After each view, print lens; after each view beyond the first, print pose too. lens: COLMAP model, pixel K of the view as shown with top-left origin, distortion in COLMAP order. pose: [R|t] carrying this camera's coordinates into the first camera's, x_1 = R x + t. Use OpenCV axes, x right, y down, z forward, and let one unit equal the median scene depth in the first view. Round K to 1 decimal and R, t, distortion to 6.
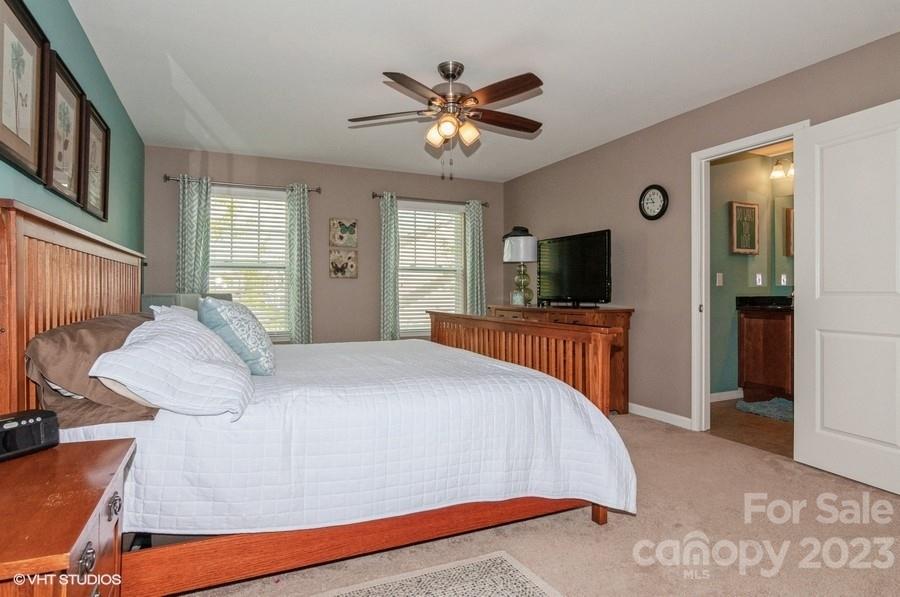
lens RADIAL K [[487.6, 0, 450.2], [0, 487.6, 290.4], [0, 0, 1]] dist [-0.000525, -0.000354]
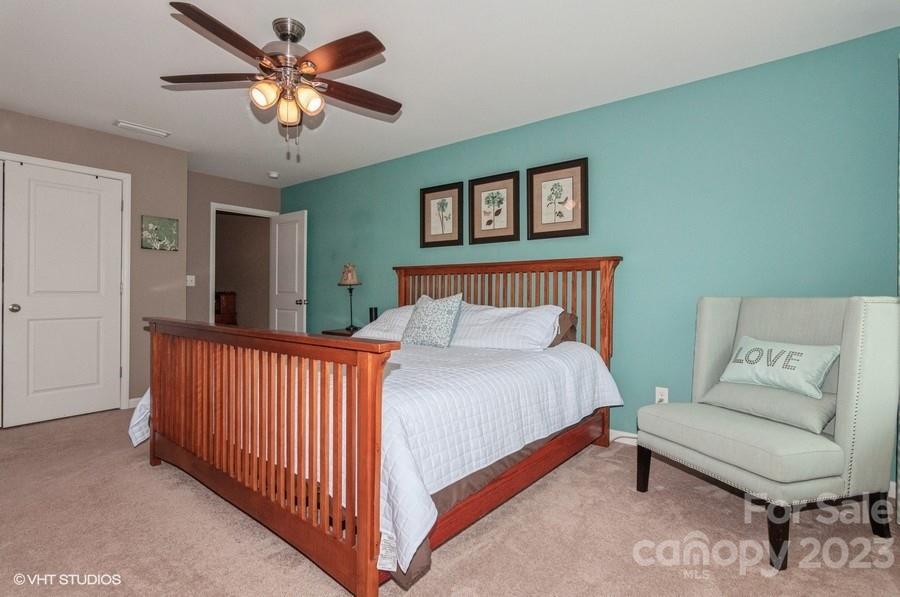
lens RADIAL K [[450.6, 0, 448.8], [0, 450.6, 293.9], [0, 0, 1]] dist [0.000090, 0.000625]
pose [[-0.889111, 0.012647, -0.457516, 0.063740], [0.012175, 0.999918, 0.003981, -0.001184], [0.457529, -0.002030, -0.889192, 1.007847]]
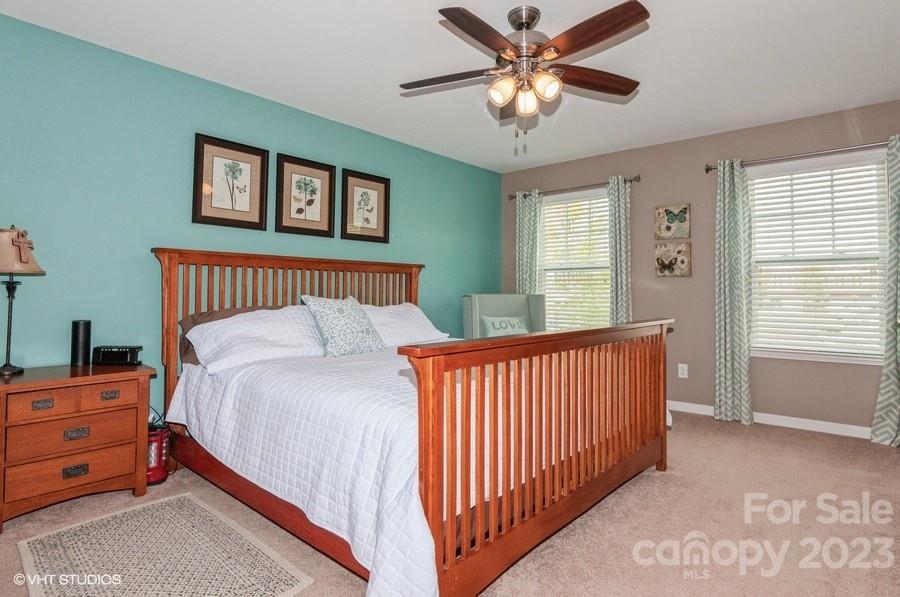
lens RADIAL K [[487.6, 0, 450.2], [0, 487.6, 290.4], [0, 0, 1]] dist [-0.000525, -0.000354]
pose [[0.424666, 0.012467, -0.905264, 0.377295], [-0.003822, 0.999921, 0.011977, -0.009971], [0.905342, -0.001626, 0.424680, 0.303804]]
